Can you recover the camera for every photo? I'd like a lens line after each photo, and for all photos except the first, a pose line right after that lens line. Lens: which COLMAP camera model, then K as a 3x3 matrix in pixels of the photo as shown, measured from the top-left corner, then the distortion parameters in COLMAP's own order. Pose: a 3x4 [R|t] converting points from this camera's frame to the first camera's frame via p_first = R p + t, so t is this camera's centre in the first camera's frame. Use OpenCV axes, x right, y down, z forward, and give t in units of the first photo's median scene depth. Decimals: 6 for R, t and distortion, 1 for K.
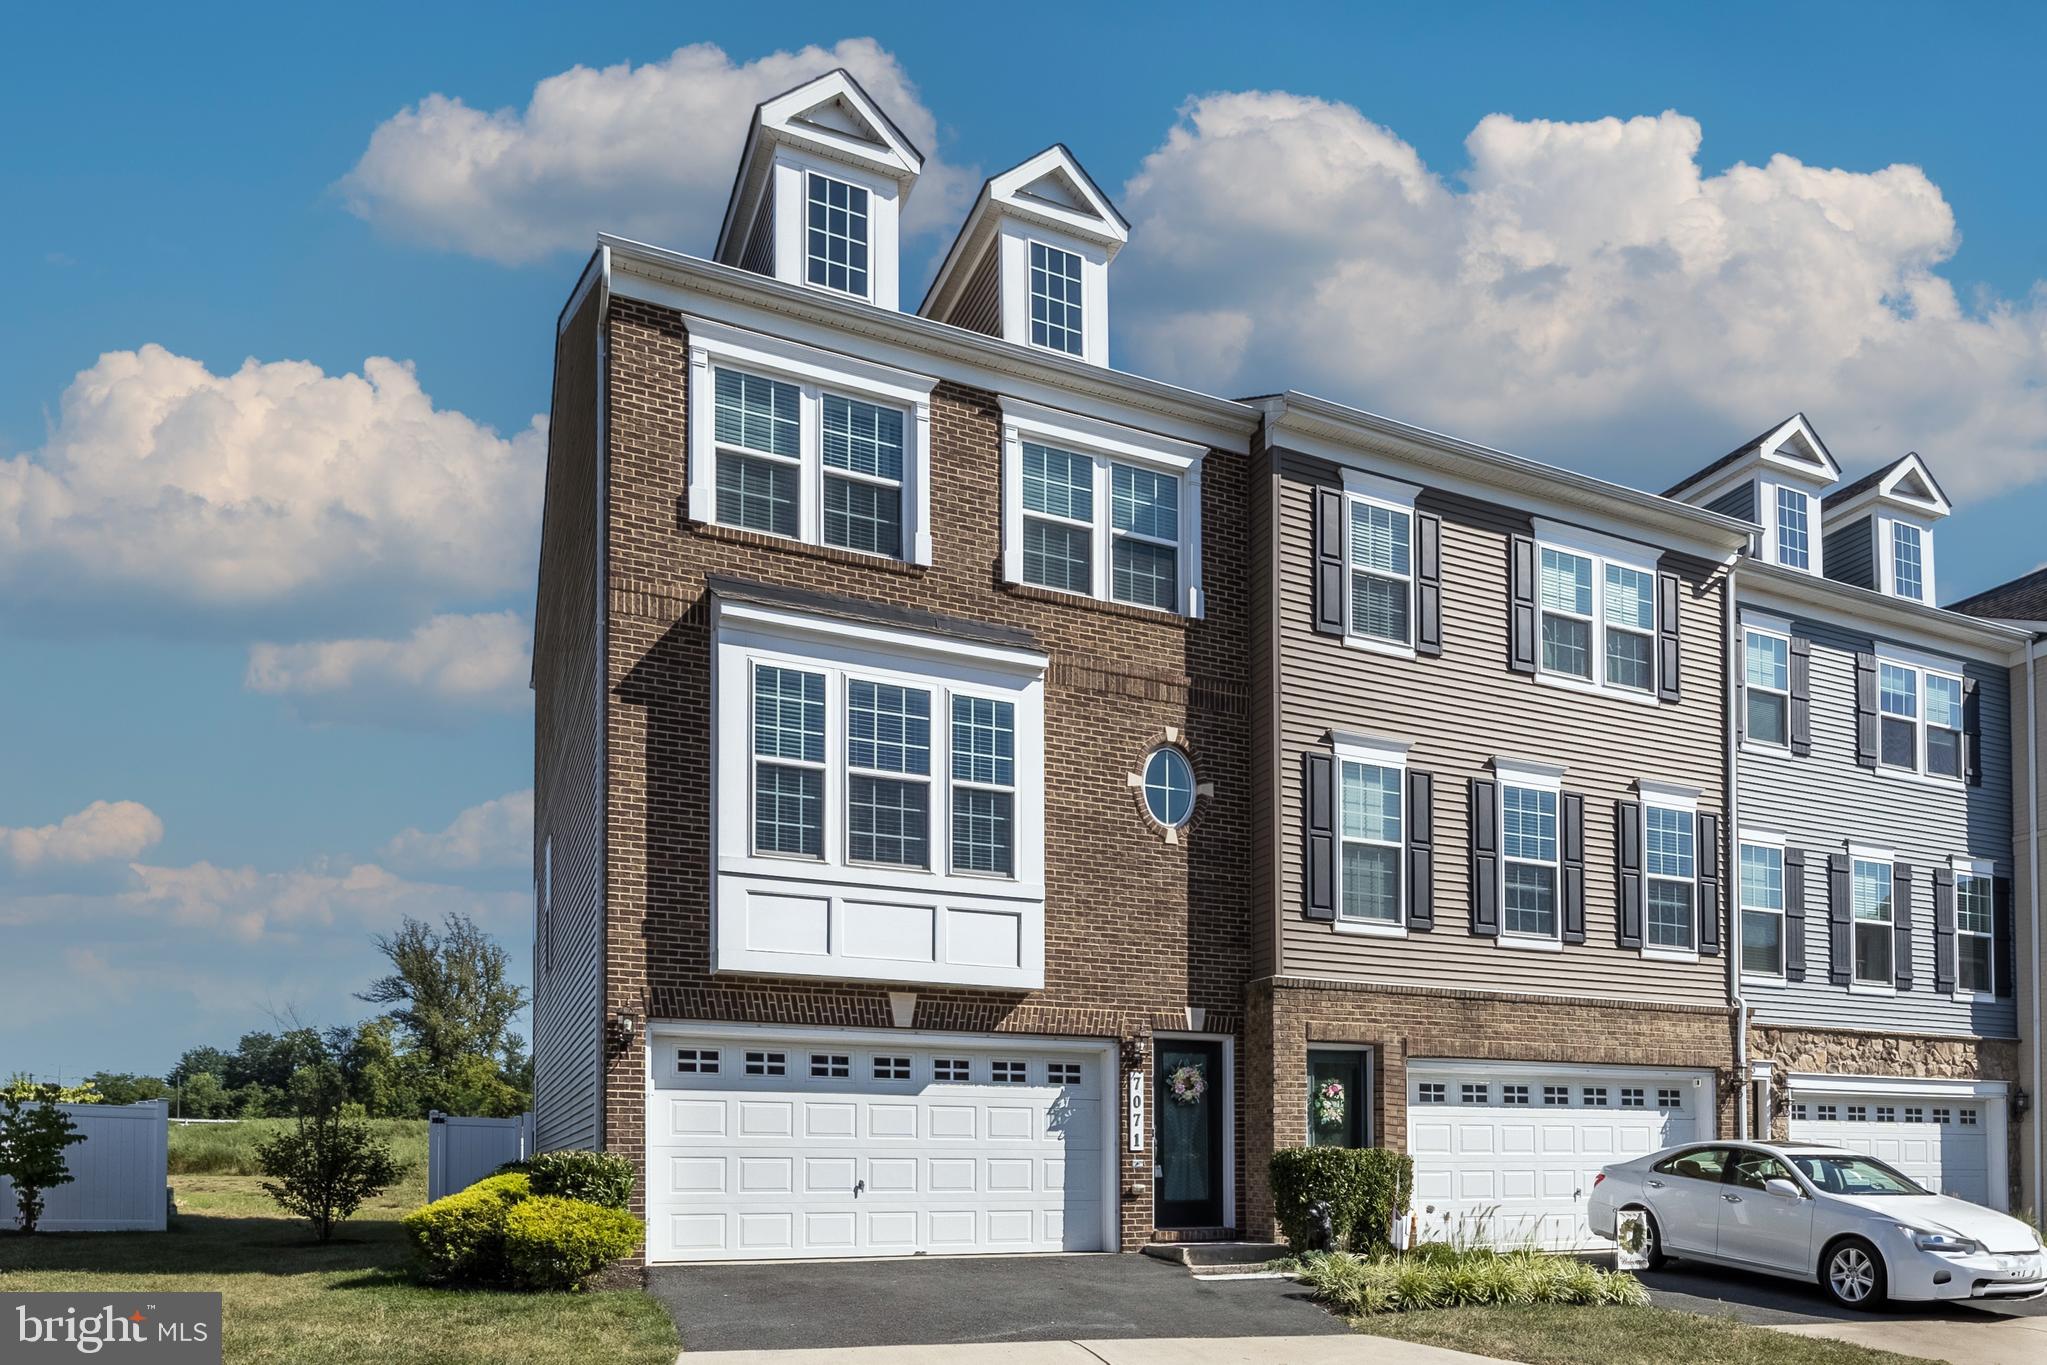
lens RADIAL K [[866.2, 0, 1032.4], [0, 866.2, 662.3], [0, 0, 1]] dist [0.000439, 0.000166]
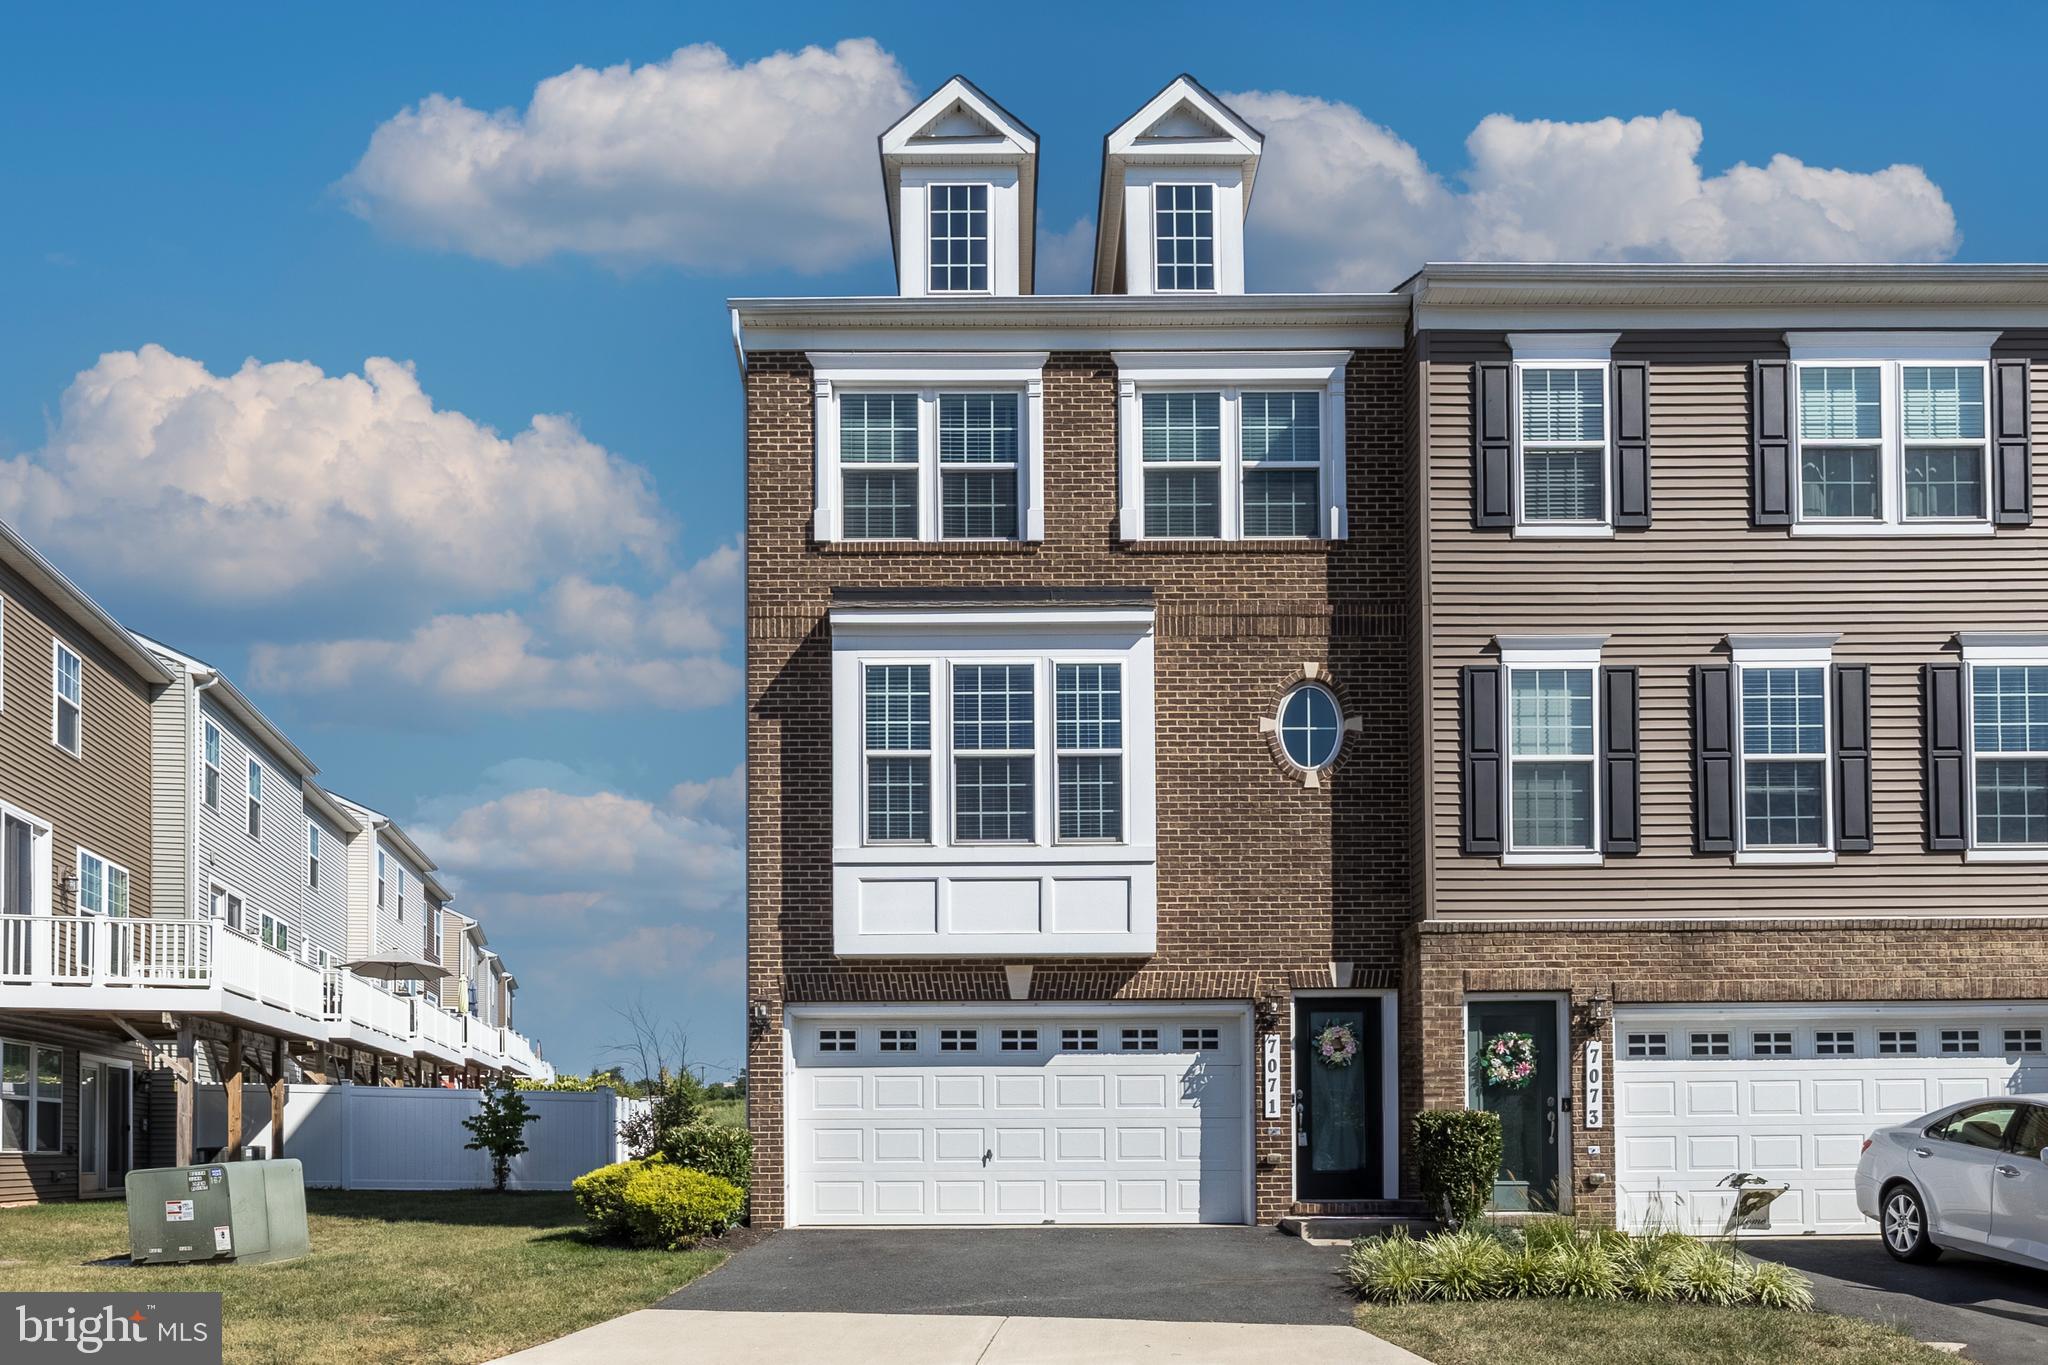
lens RADIAL K [[866.6, 0, 1032.9], [0, 866.6, 662.3], [0, 0, 1]] dist [0.000439, 0.000166]
pose [[0.949079, -0.156534, -0.273398, 0.164401], [0.164049, 0.986441, 0.004696, 0.027729], [0.268956, -0.049307, 0.961889, 0.047563]]
